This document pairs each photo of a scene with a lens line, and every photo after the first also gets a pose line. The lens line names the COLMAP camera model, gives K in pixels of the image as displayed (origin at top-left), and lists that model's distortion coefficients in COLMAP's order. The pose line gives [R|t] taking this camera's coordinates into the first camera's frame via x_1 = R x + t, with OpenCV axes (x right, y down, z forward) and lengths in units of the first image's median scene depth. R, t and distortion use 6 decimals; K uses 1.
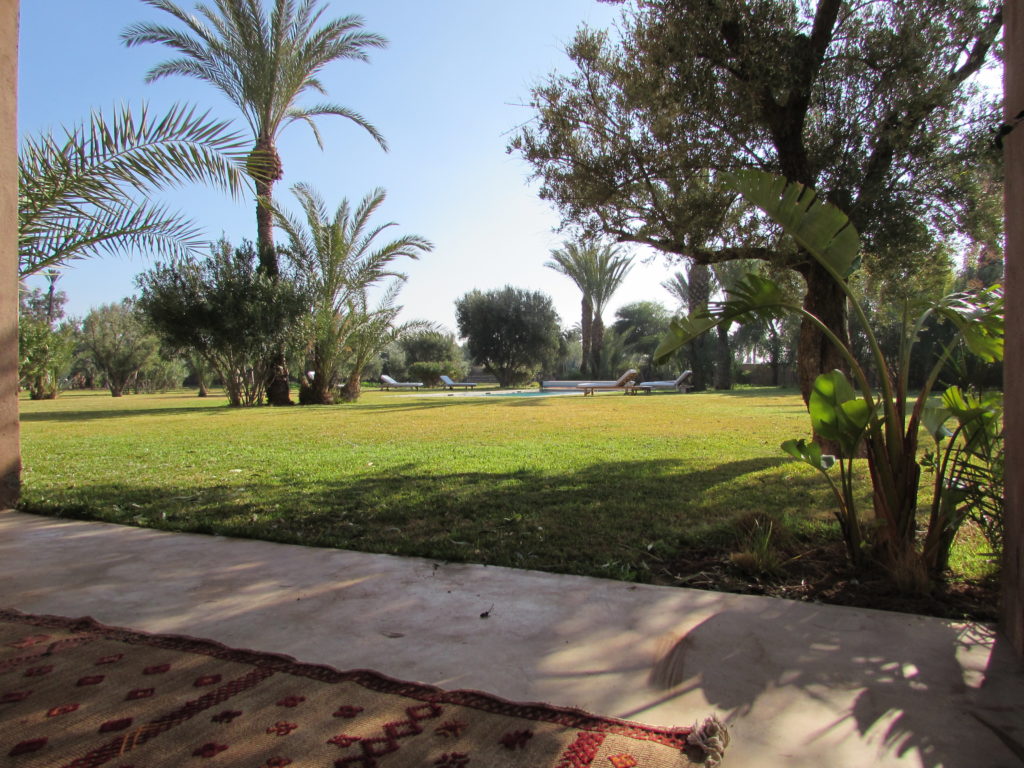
lens RADIAL K [[720.6, 0, 513.9], [0, 720.6, 385.2], [0, 0, 1]] dist [-0.036347, 0.011360]
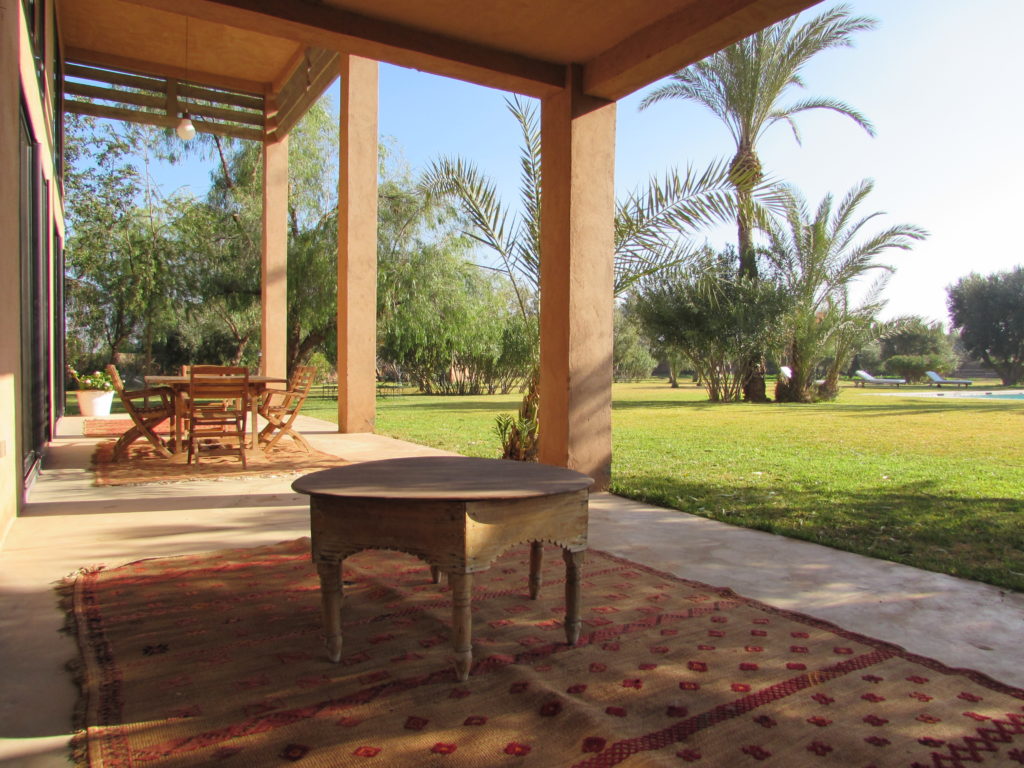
lens RADIAL K [[720.6, 0, 512.3], [0, 720.6, 382.9], [0, 0, 1]] dist [-0.036347, 0.011360]
pose [[0.814592, 0.023292, -0.579566, -0.016027], [-0.016486, 0.999719, 0.017006, -0.012408], [0.579800, -0.004298, 0.814748, -0.051196]]
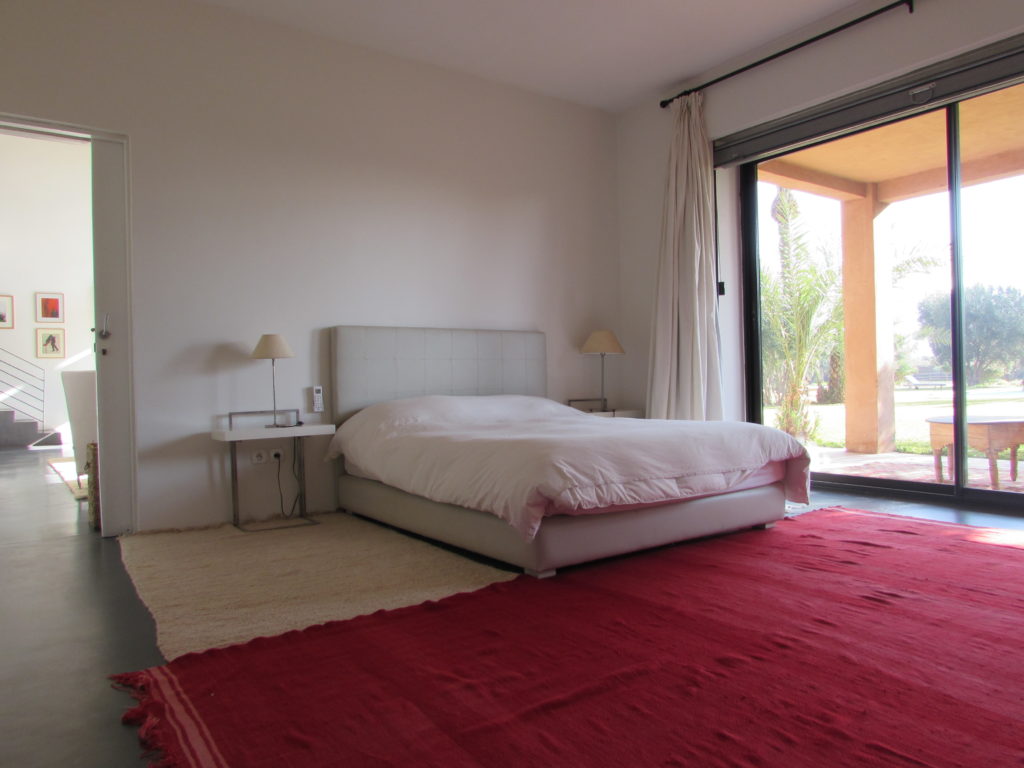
lens RADIAL K [[720.6, 0, 514.7], [0, 720.6, 384.9], [0, 0, 1]] dist [-0.036347, 0.011360]
pose [[0.858942, -0.014561, -0.511866, -0.130312], [0.014107, 0.999889, -0.004770, -0.007164], [0.511879, -0.003124, 0.859052, -0.312226]]
